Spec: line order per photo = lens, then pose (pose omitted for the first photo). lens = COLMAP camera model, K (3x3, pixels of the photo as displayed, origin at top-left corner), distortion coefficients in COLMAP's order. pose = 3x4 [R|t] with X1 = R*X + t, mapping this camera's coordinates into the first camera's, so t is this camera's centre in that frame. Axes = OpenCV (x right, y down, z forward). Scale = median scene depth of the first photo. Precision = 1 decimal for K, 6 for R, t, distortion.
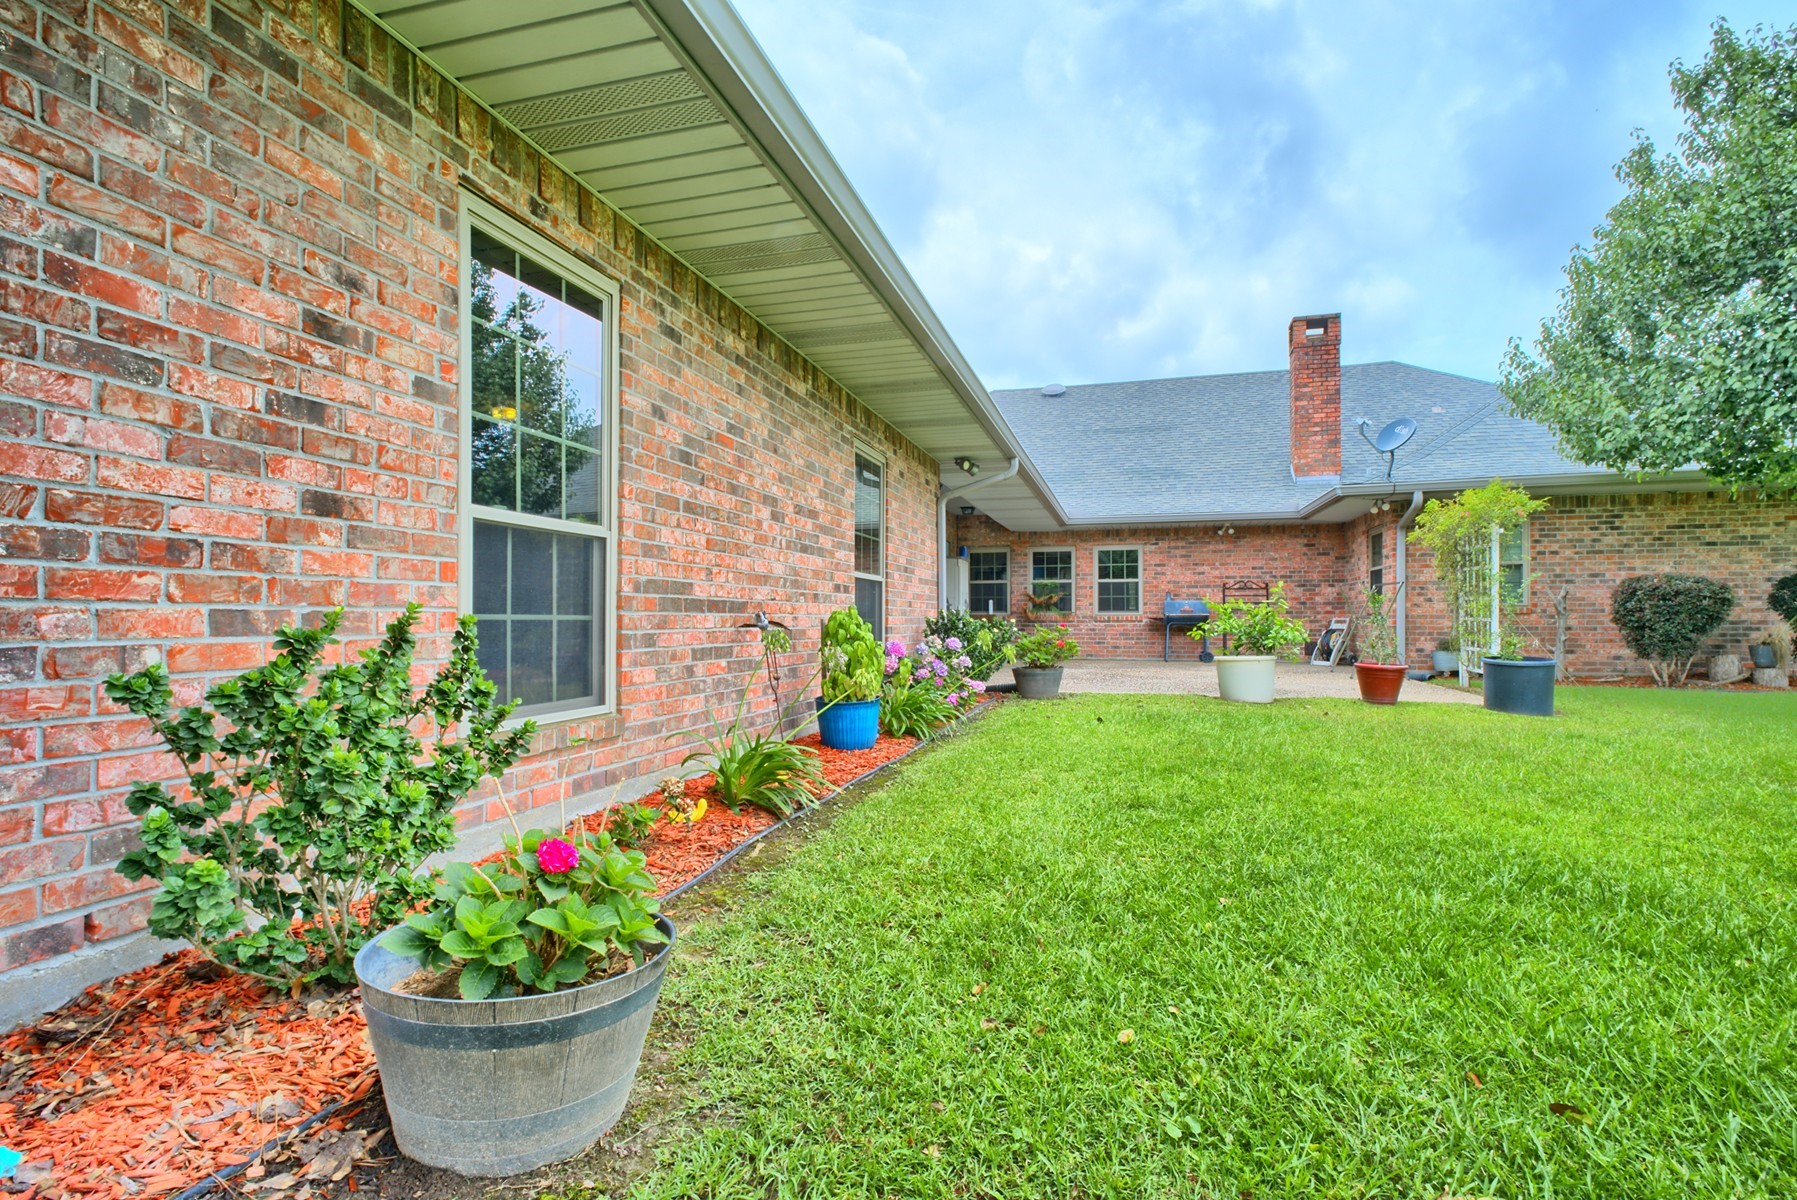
lens RADIAL K [[866.2, 0, 893.3], [0, 866.2, 600.7], [0, 0, 1]] dist [0.002905, 0.000020]
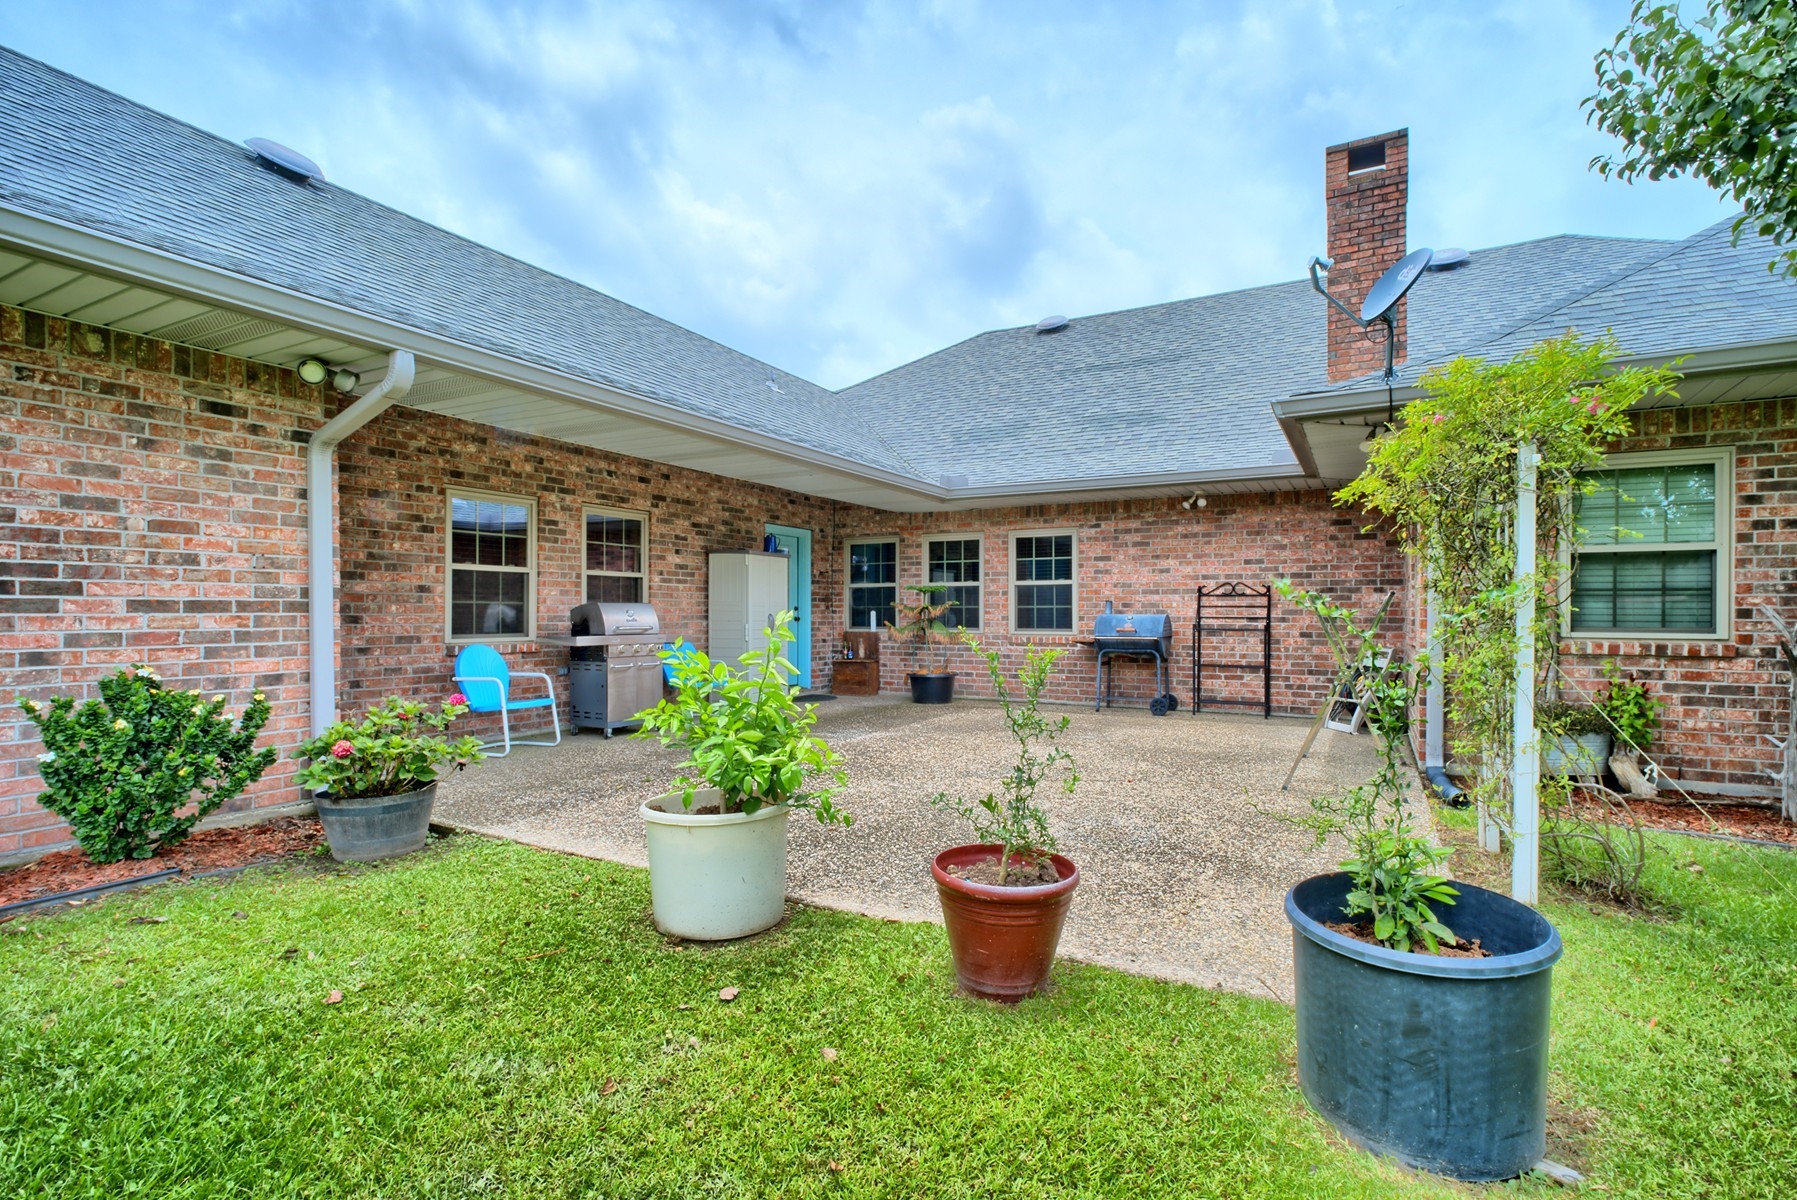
lens RADIAL K [[866.2, 0, 901.6], [0, 866.2, 610.6], [0, 0, 1]] dist [0.002905, 0.000020]
pose [[0.980084, 0.003645, -0.198551, 0.285757], [-0.000623, 0.999883, 0.015281, -0.012077], [0.198584, -0.014853, 0.979971, 0.335798]]
